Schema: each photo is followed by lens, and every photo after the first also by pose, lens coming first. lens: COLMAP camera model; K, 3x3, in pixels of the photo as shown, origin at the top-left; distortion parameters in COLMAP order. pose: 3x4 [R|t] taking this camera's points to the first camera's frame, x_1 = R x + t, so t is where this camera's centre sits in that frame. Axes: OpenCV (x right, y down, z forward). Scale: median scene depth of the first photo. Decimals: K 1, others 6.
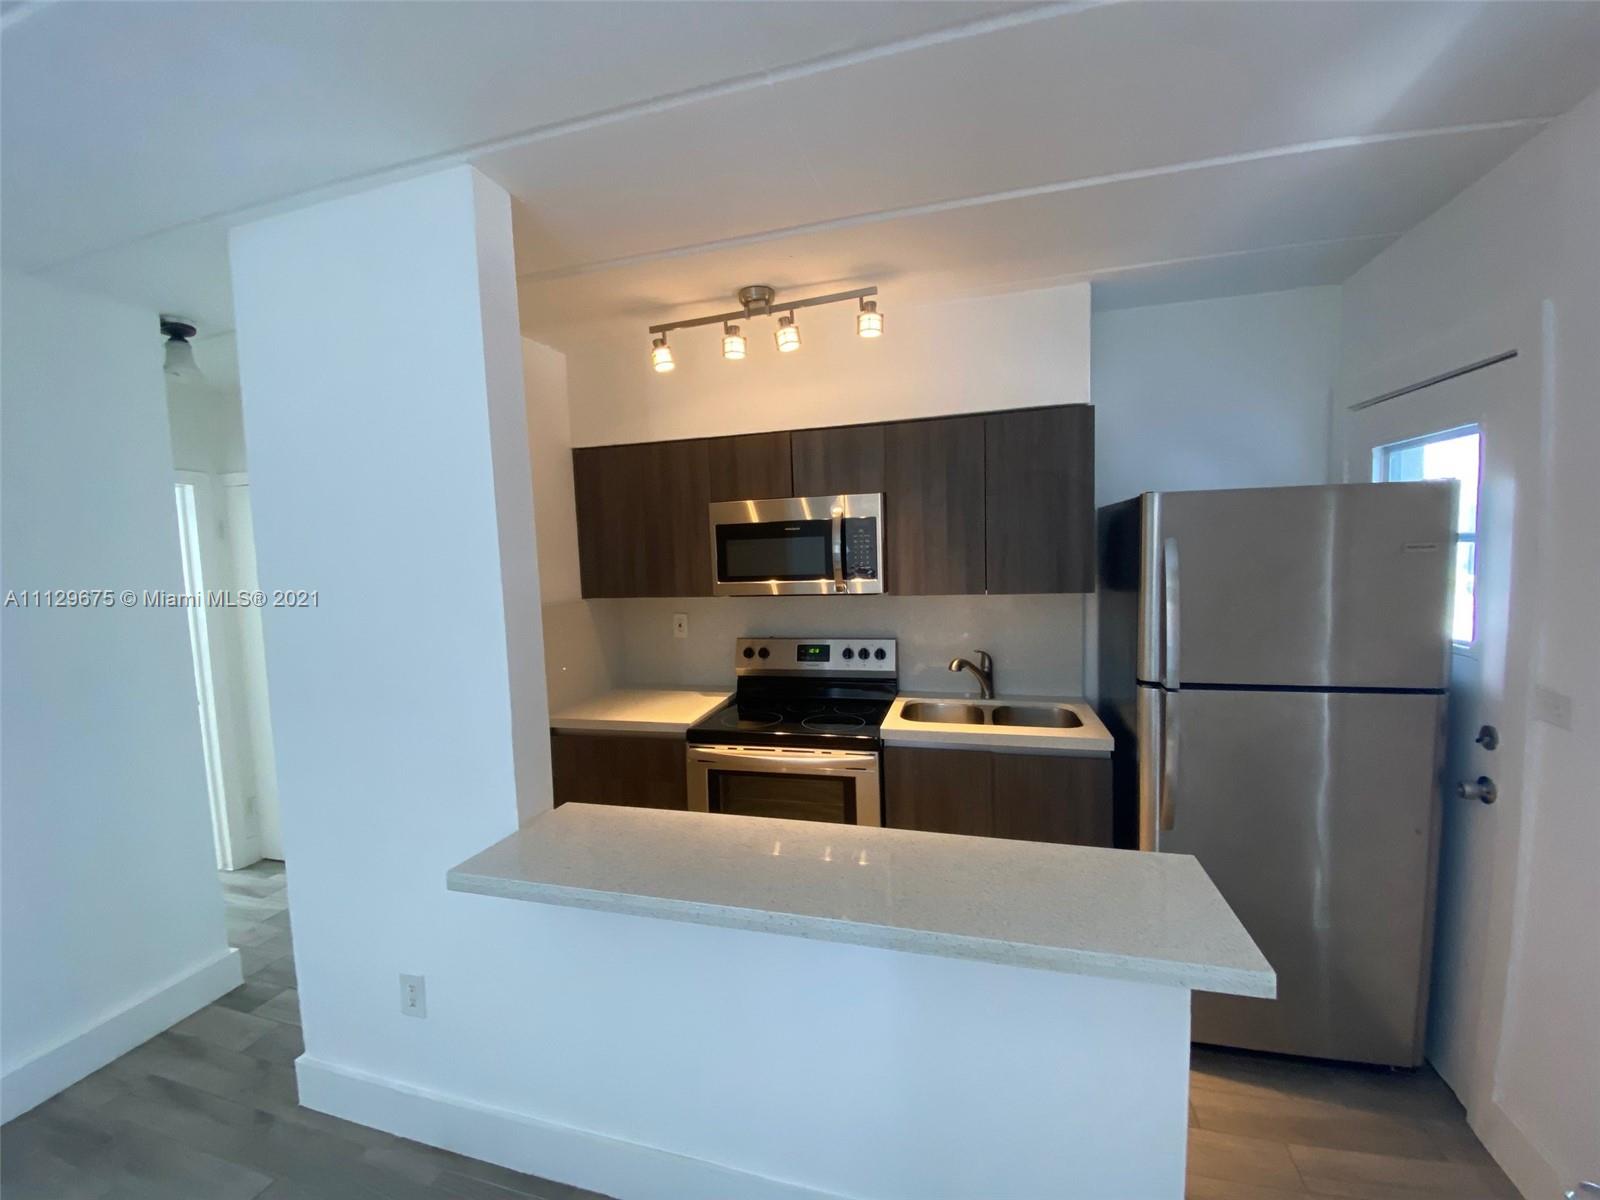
lens RADIAL K [[644.1, 0, 800.0], [0, 644.1, 600.0], [0, 0, 1]] dist [0.000280, -0.029181]
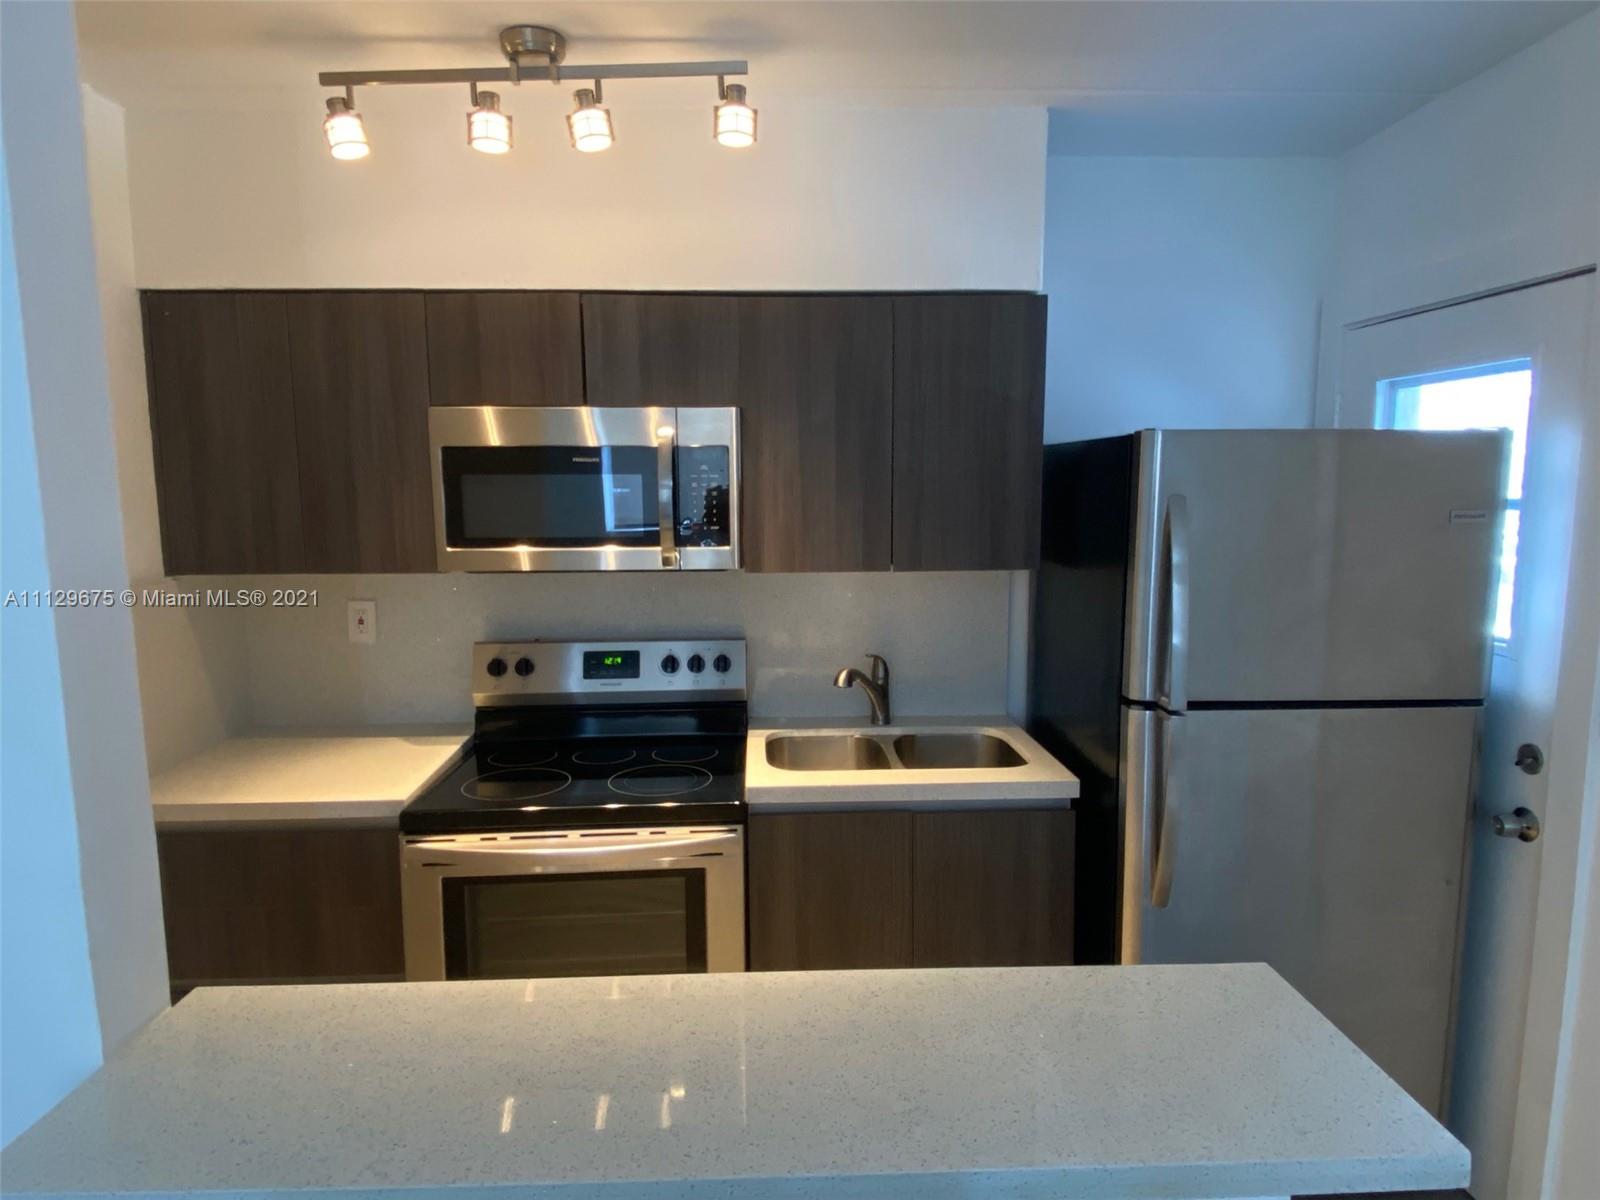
lens RADIAL K [[946.9, 0, 820.7], [0, 946.9, 598.2], [0, 0, 1]] dist [0.044073, -0.085542]
pose [[0.947661, -0.009161, 0.319148, -0.093763], [-0.003247, 0.999260, 0.038326, -0.018667], [-0.319263, -0.037356, 0.946930, 0.105509]]
